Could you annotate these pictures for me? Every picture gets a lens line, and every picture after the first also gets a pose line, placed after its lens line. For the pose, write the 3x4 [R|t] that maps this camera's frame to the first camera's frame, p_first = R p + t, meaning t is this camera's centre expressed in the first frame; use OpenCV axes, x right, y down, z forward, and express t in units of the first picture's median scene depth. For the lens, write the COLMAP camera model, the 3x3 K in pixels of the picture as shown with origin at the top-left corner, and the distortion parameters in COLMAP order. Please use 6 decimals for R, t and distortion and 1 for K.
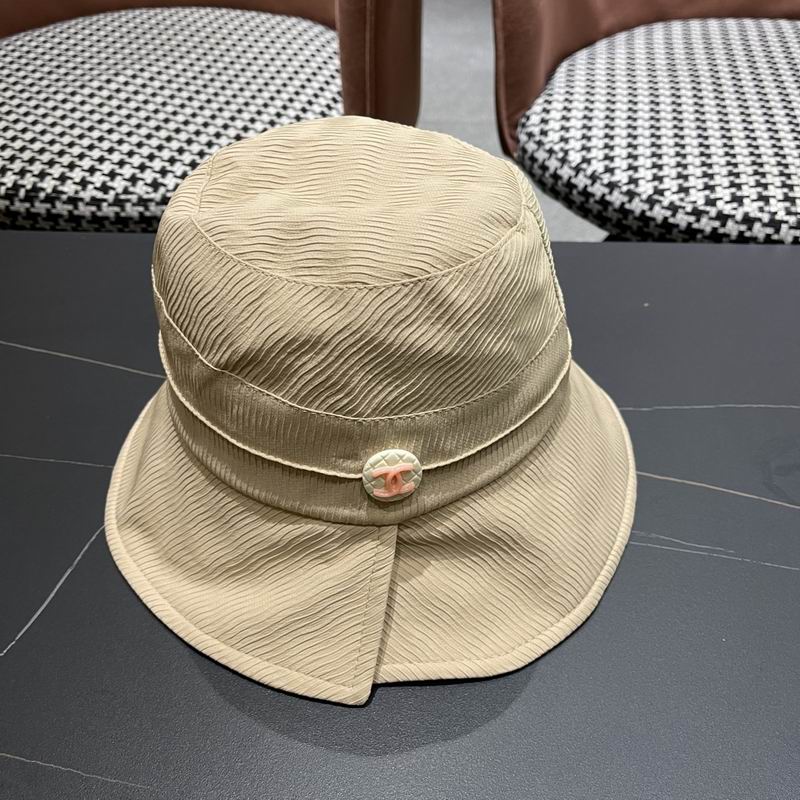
lens RADIAL K [[841.5, 0, 400.0], [0, 841.5, 400.0], [0, 0, 1]] dist [0.012625, -0.001795]
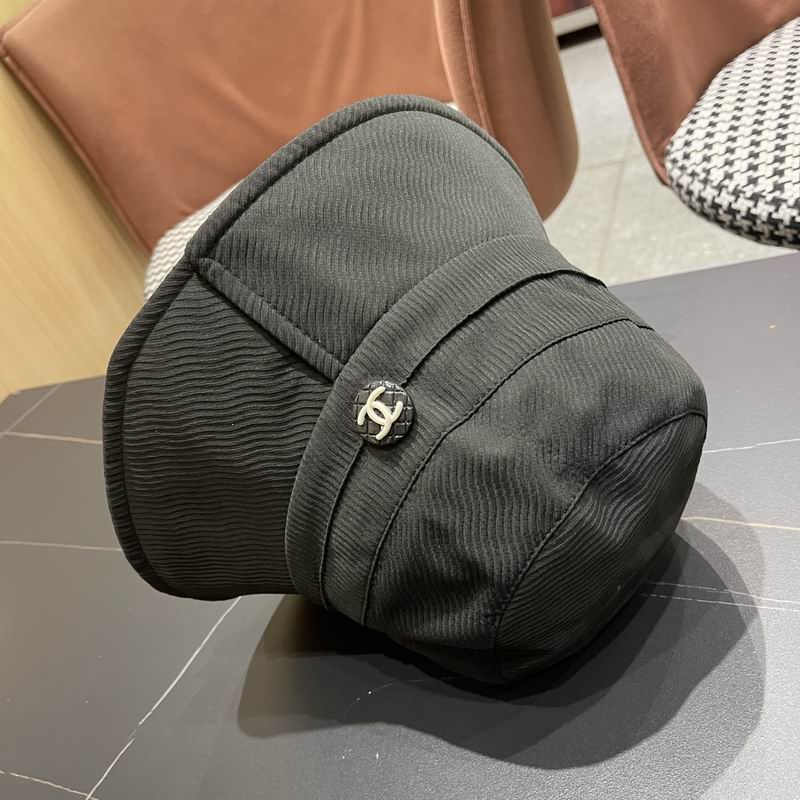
lens RADIAL K [[832.8, 0, 402.8], [0, 832.8, 407.4], [0, 0, 1]] dist [0.067648, -0.111276]
pose [[0.910743, -0.140036, -0.388507, 0.218772], [0.120719, 0.989938, -0.073827, -0.007540], [0.394936, 0.020337, 0.918484, 0.016214]]
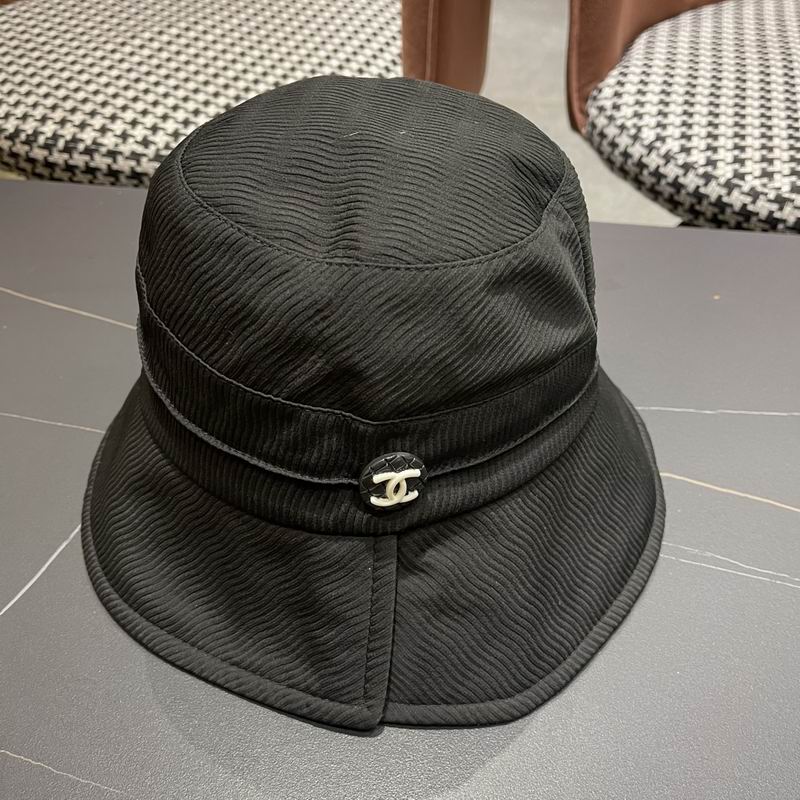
lens RADIAL K [[832.8, 0, 402.8], [0, 832.8, 407.4], [0, 0, 1]] dist [0.067648, -0.111276]
pose [[0.996180, 0.066859, -0.056172, 0.011654], [-0.065371, 0.997470, 0.027916, 0.001558], [0.057897, -0.024137, 0.998031, 0.061325]]
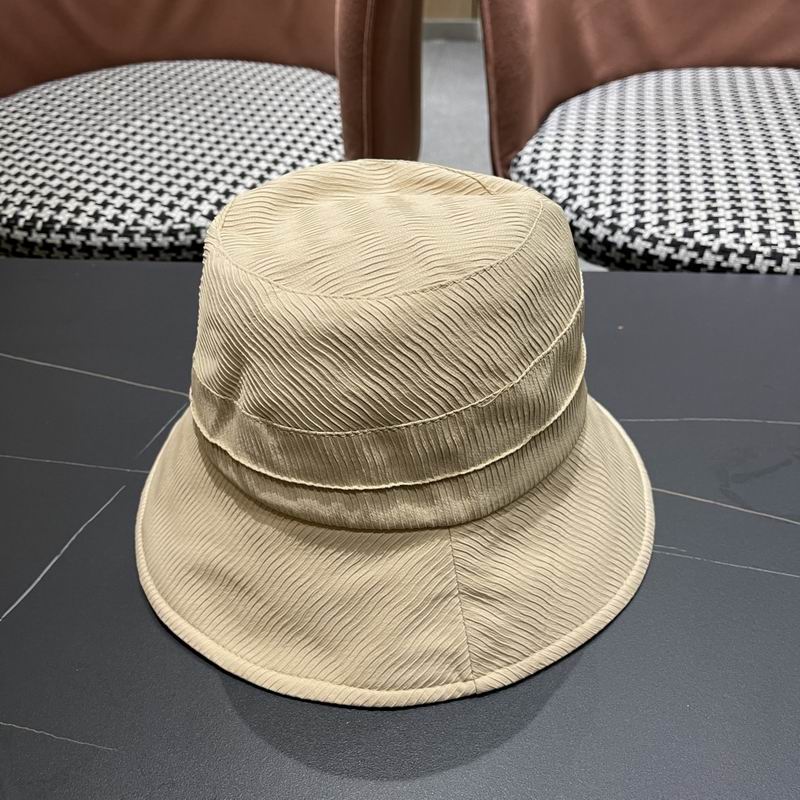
lens RADIAL K [[844.0, 0, 398.2], [0, 844.0, 409.0], [0, 0, 1]] dist [-0.009536, 0.049581]
pose [[0.999347, 0.010932, -0.034427, 0.044032], [-0.012840, 0.998366, -0.055687, 0.039843], [0.033762, 0.056092, 0.997855, -0.036357]]
